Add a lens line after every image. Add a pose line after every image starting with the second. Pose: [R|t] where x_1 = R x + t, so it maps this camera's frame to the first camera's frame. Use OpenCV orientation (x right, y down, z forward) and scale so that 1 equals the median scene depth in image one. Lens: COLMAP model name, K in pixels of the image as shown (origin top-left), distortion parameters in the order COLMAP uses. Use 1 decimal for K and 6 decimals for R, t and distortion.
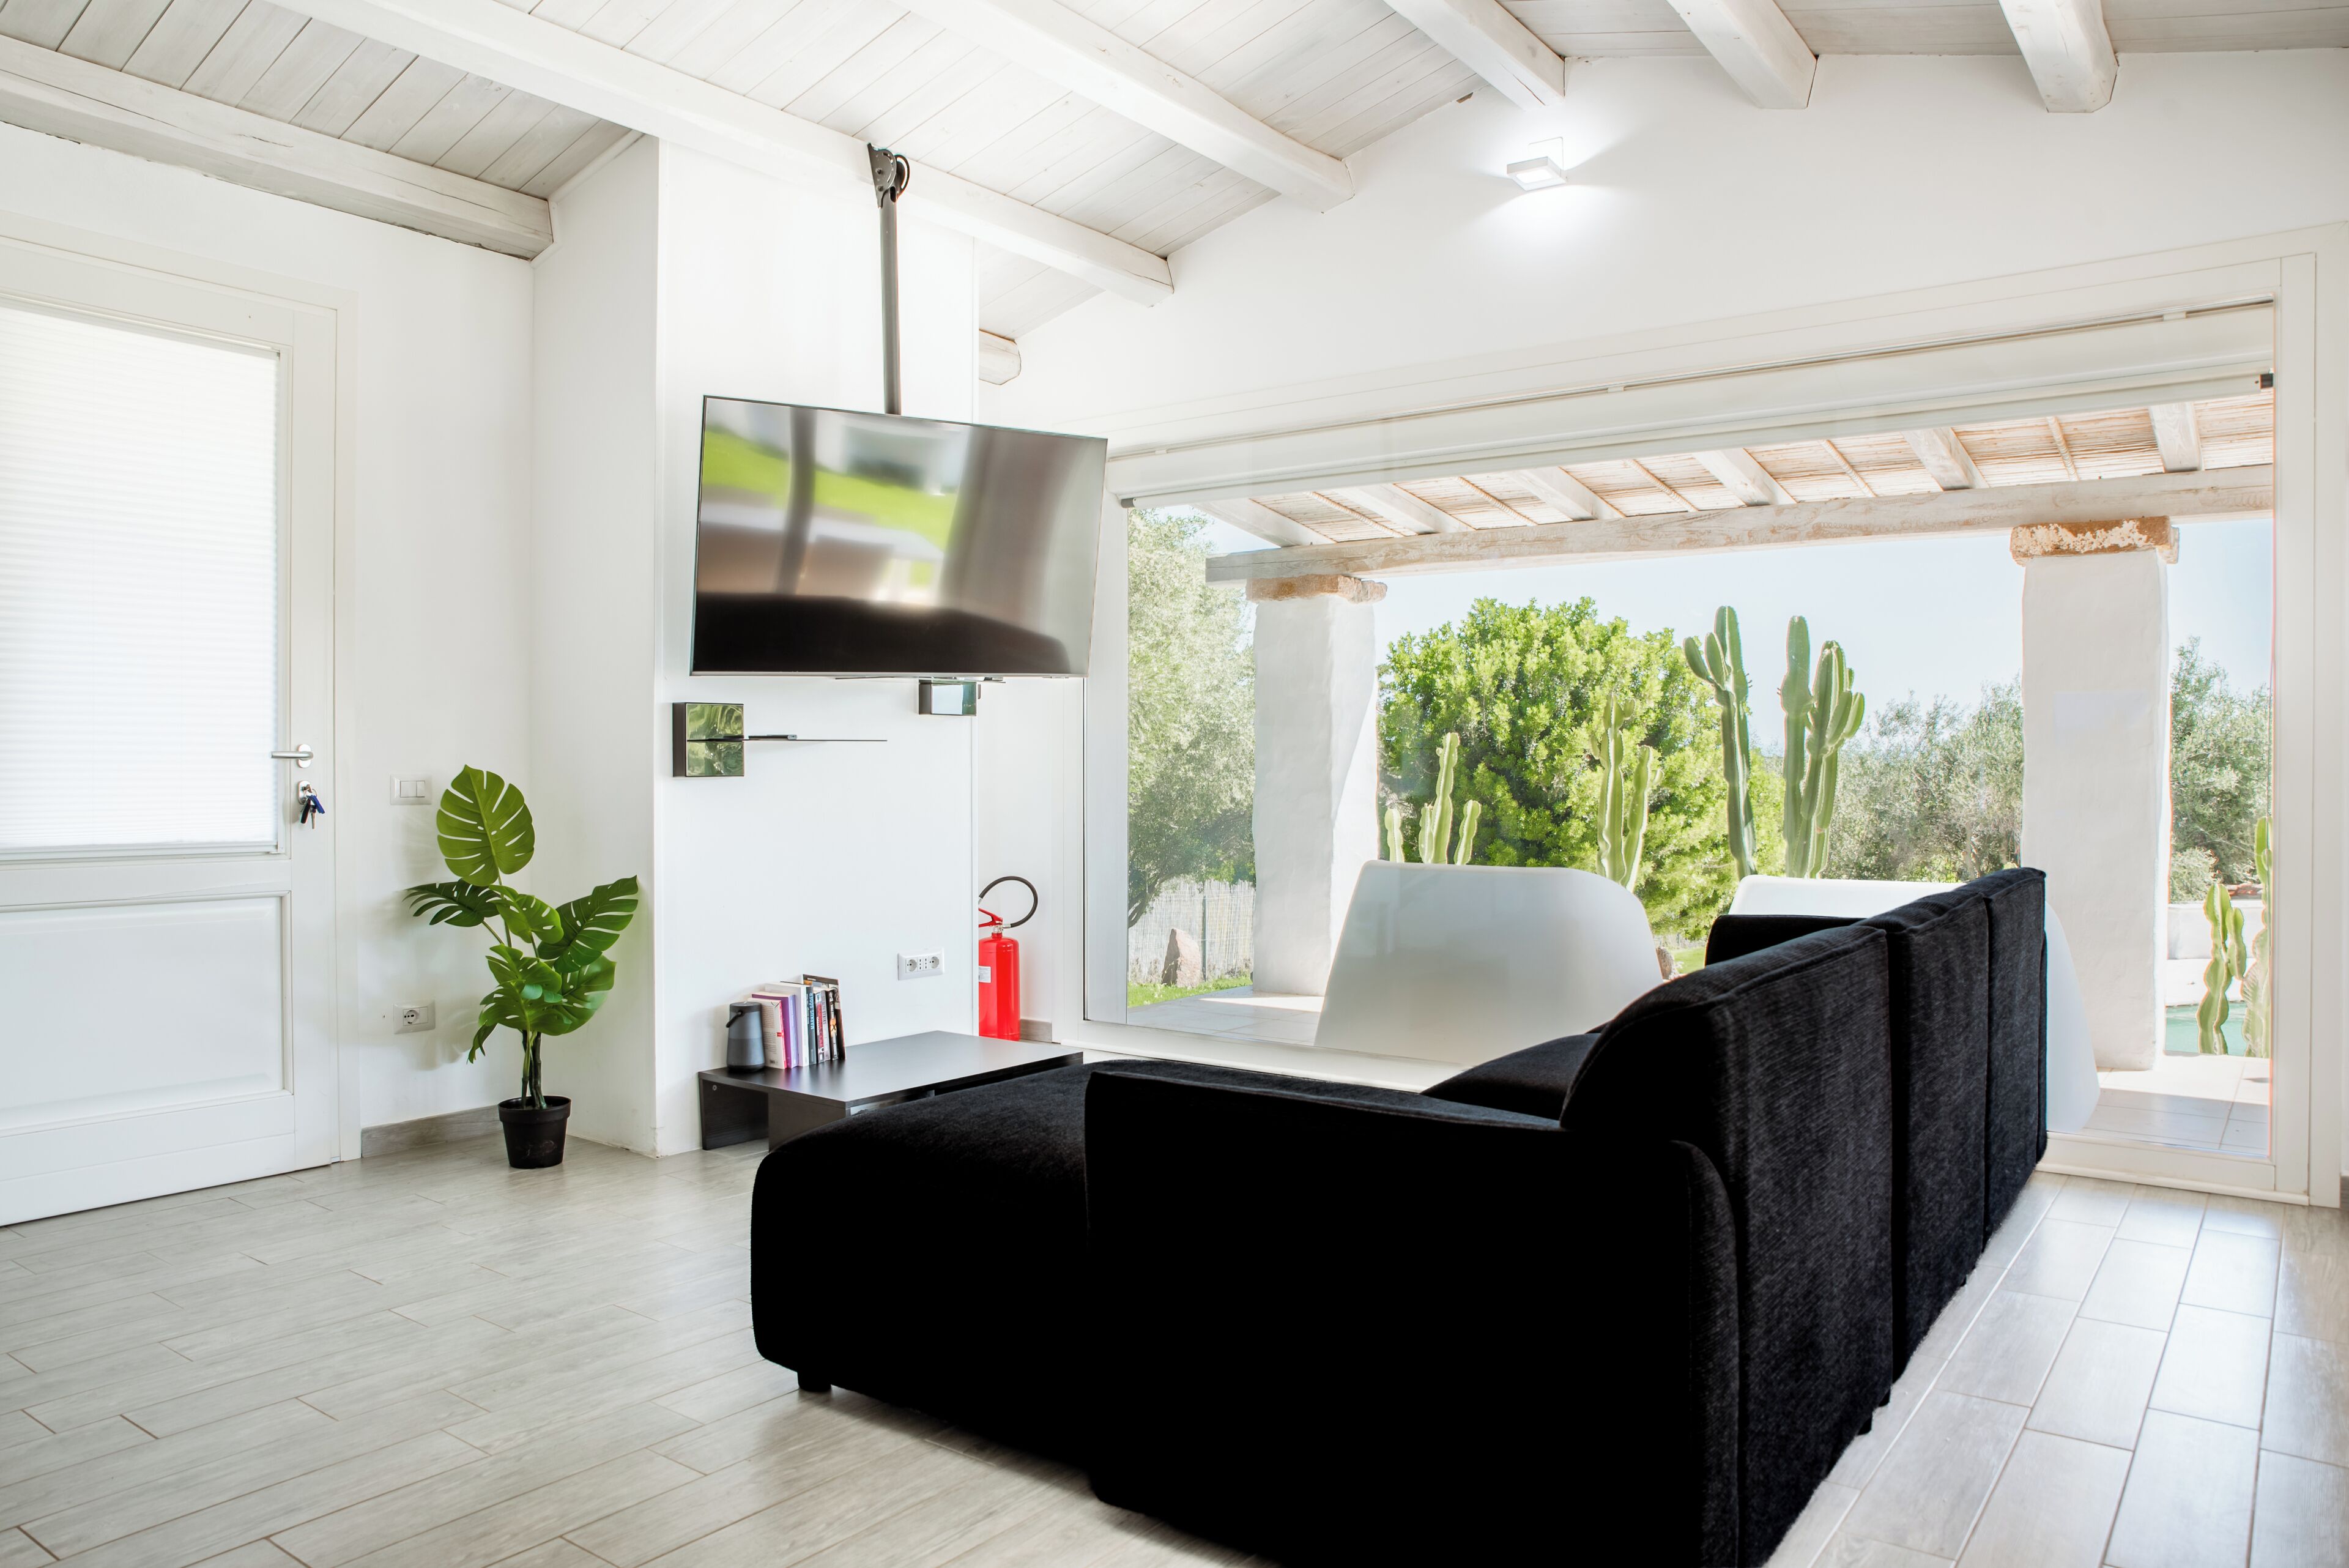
lens RADIAL K [[1623.2, 0, 1174.5], [0, 1623.2, 784.0], [0, 0, 1]] dist [-0.005431, -0.000950]
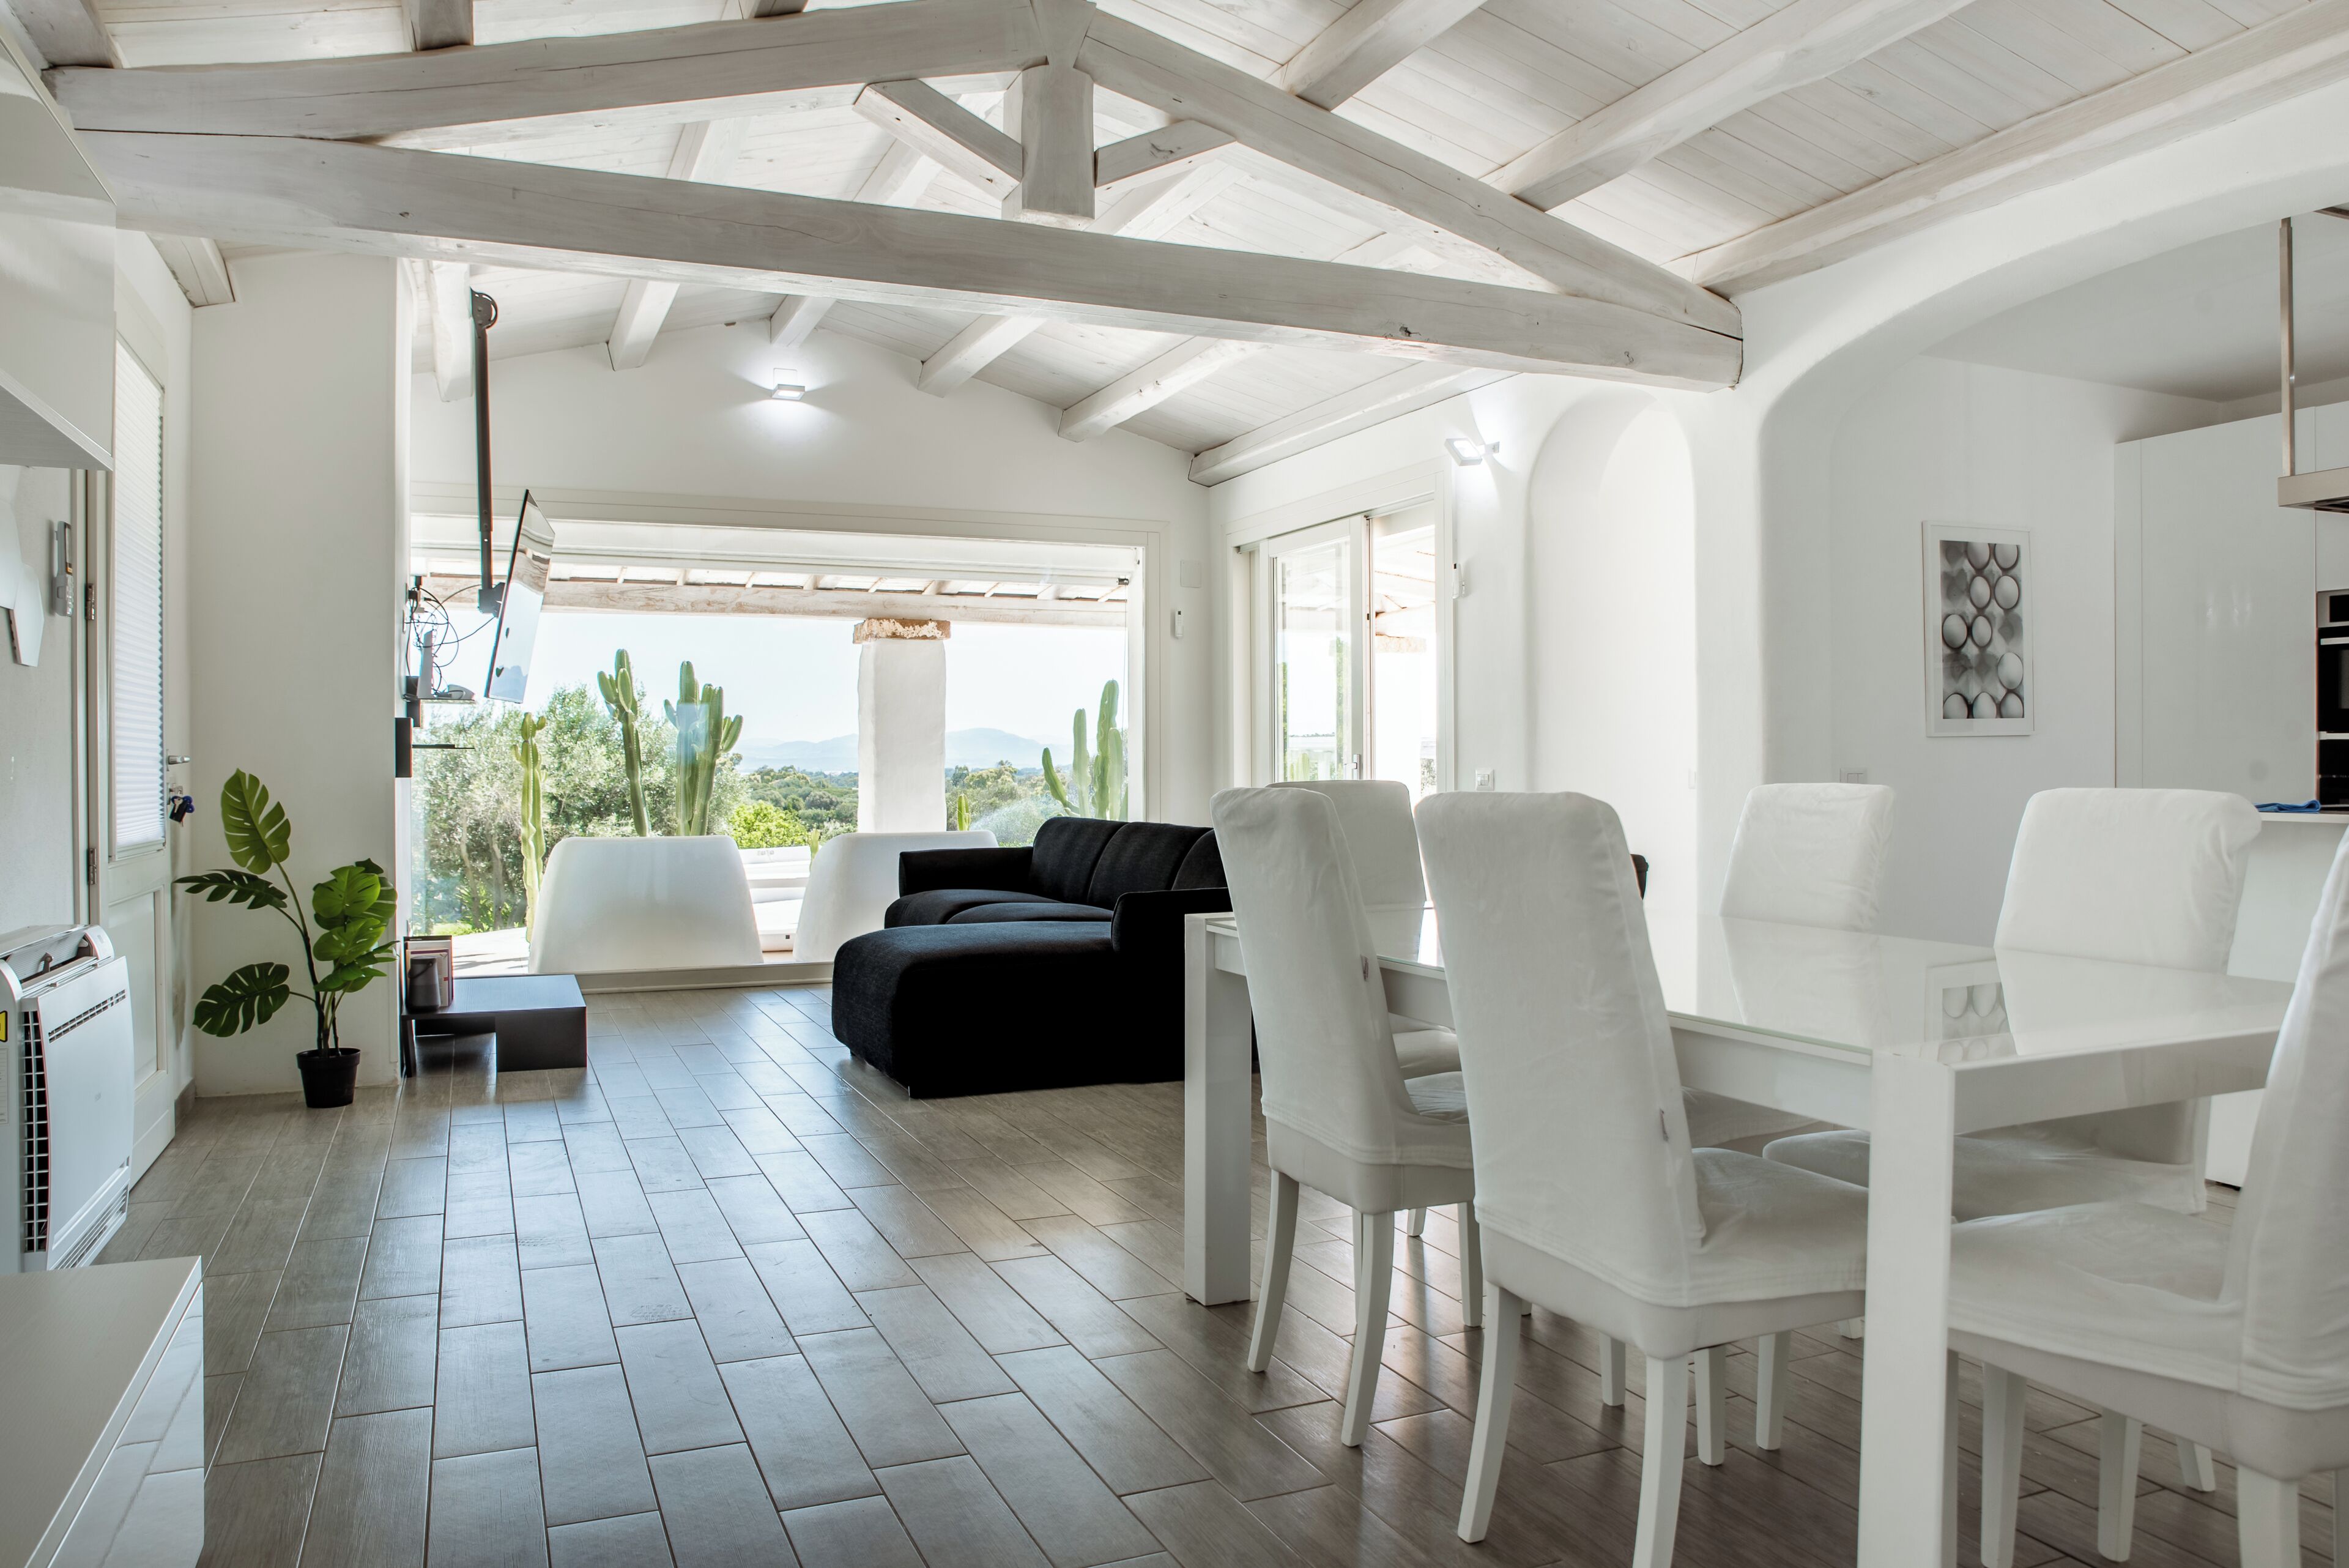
lens RADIAL K [[1623.2, 0, 1174.5], [0, 1623.2, 784.0], [0, 0, 1]] dist [-0.005431, -0.000950]
pose [[0.504742, -0.019738, 0.863045, -0.785853], [0.026643, 0.999619, 0.007280, 0.005647], [-0.862859, 0.019319, 0.505075, -0.101167]]
